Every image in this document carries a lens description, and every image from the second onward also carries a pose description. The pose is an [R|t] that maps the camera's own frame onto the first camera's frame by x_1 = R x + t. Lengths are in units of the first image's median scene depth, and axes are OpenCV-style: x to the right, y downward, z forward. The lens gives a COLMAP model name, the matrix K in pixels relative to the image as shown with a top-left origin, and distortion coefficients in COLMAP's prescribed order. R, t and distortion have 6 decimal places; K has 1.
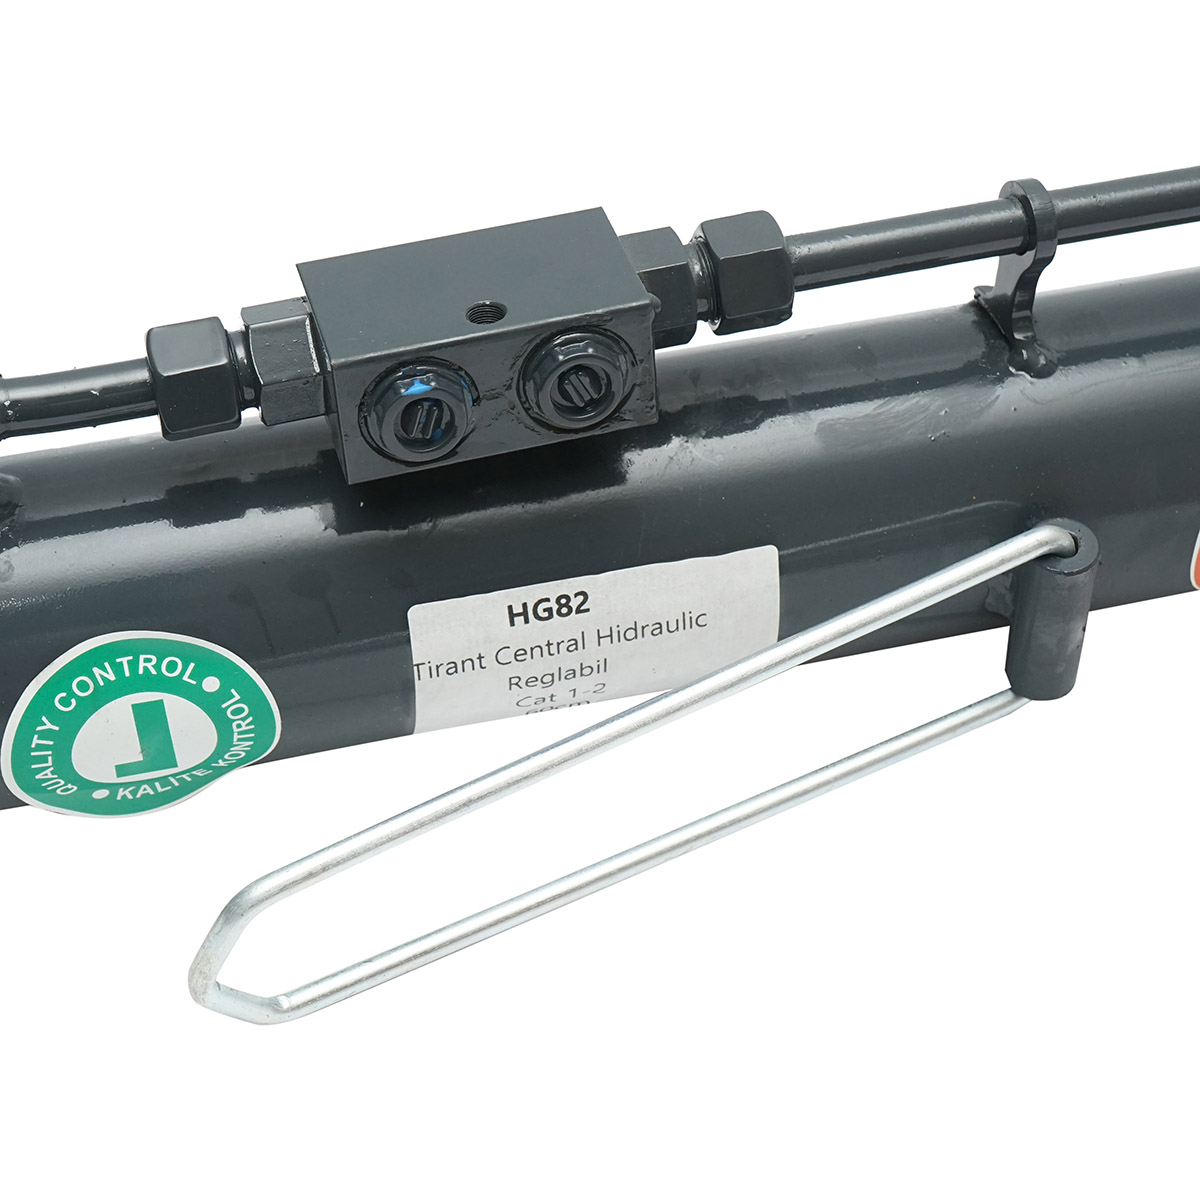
lens RADIAL K [[2843.6, 0, 601.3], [0, 2843.6, 601.3], [0, 0, 1]] dist [-0.018988, 0.000000]
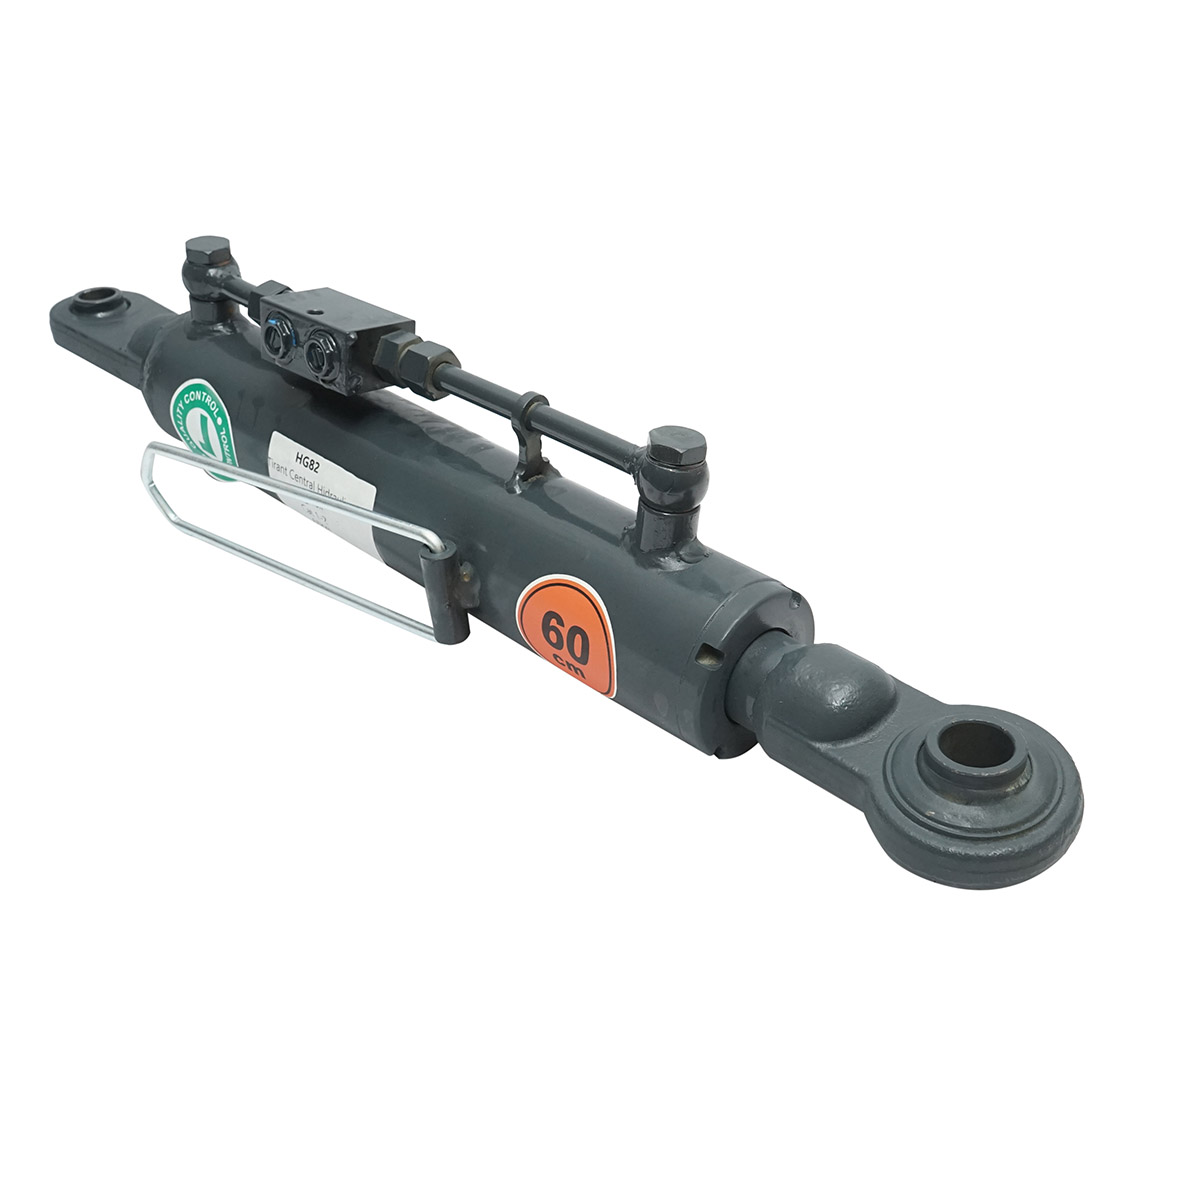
lens RADIAL K [[1479.1, 0, 599.4], [0, 1479.1, 600.6], [0, 0, 1]] dist [-0.071644, 0.000000]
pose [[0.545147, 0.488428, -0.681361, 0.945245], [-0.595374, 0.797751, 0.095512, -0.157429], [0.590207, 0.353597, 0.725689, 0.329351]]
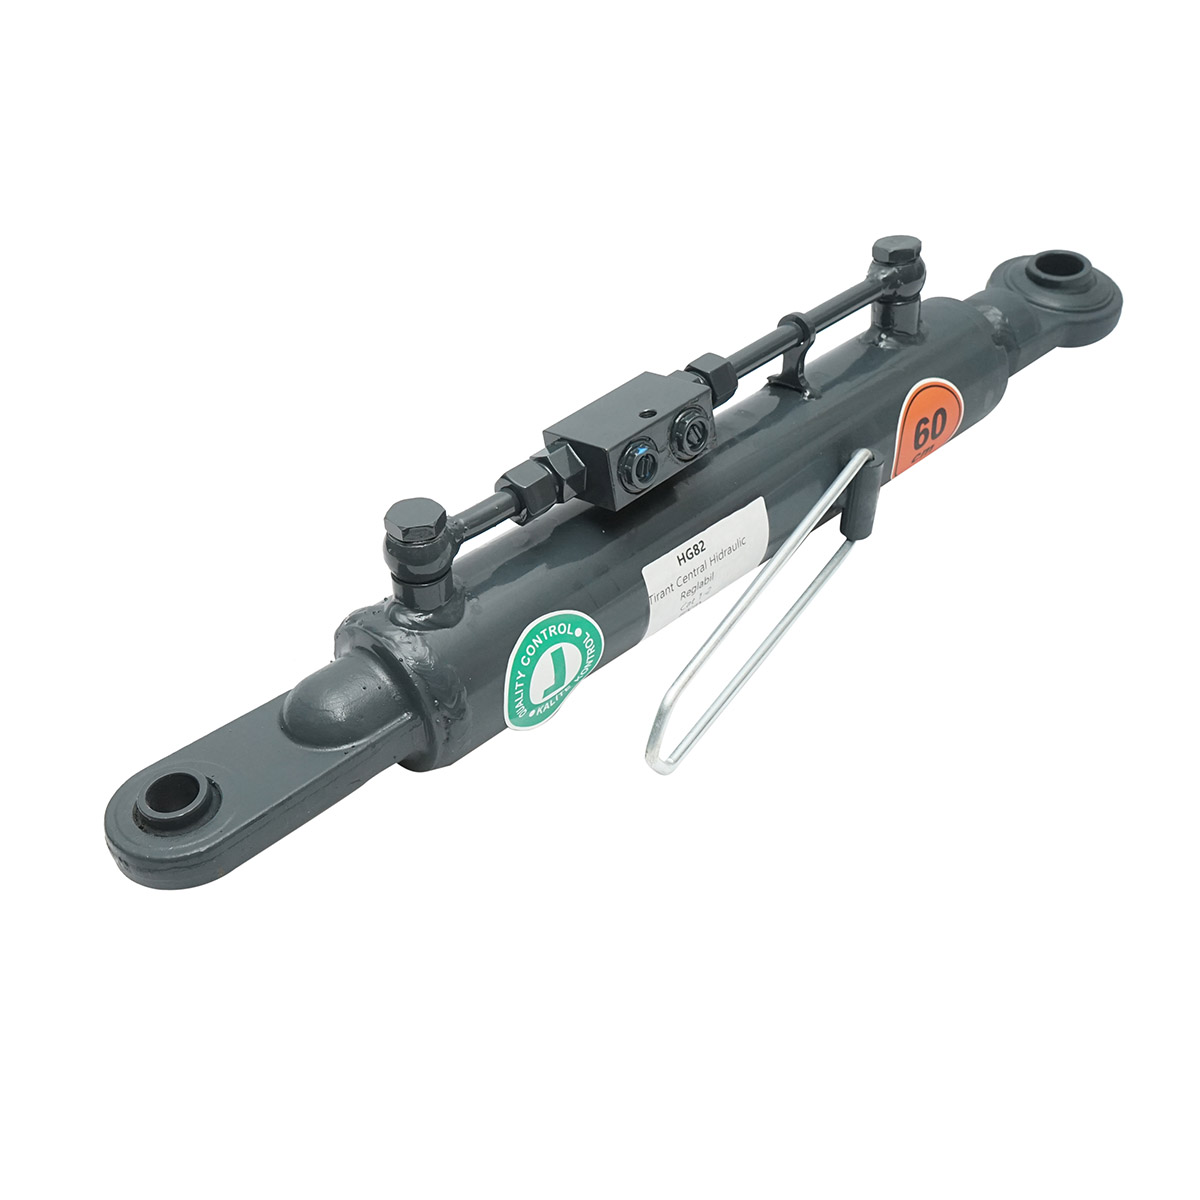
lens RADIAL K [[1479.1, 0, 594.9], [0, 1479.1, 596.4], [0, 0, 1]] dist [-0.071644, 0.000000]
pose [[0.877793, -0.340696, 0.336758, -0.468871], [0.385851, 0.919463, -0.075543, 0.089010], [-0.283900, 0.196250, 0.938556, -0.015231]]
